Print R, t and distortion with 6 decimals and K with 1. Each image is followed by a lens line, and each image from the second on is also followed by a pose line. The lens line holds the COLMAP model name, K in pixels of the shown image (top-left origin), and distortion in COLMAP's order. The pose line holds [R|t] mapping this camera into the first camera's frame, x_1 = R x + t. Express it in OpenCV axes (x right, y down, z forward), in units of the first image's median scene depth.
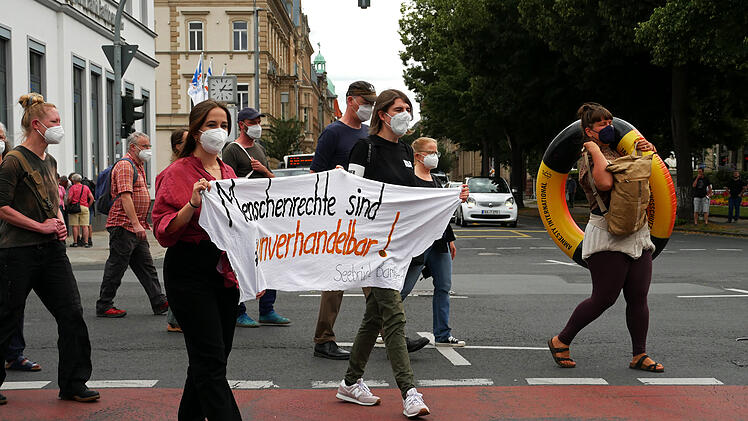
lens RADIAL K [[1349.8, 0, 374.0], [0, 1349.8, 210.5], [0, 0, 1]] dist [0.146860, -0.133605]
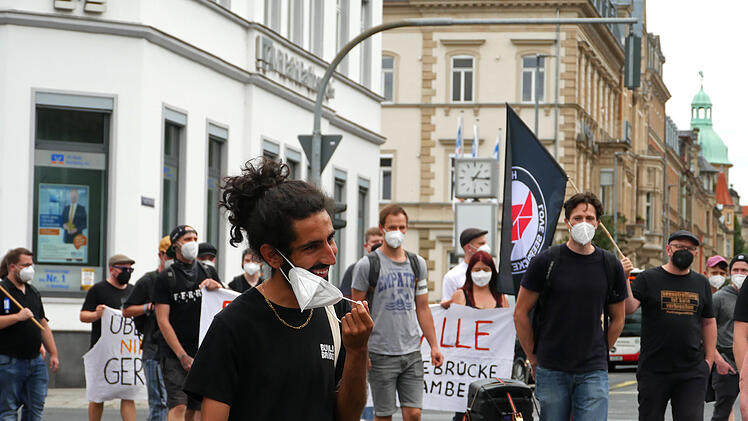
lens RADIAL K [[2472.1, 0, 374.0], [0, 2472.1, 210.5], [0, 0, 1]] dist [0.005476, -0.213693]
pose [[0.984346, 0.018215, -0.175305, 0.029443], [-0.029367, 0.997691, -0.061236, 0.002668], [0.173785, 0.065426, 0.982608, -0.122272]]
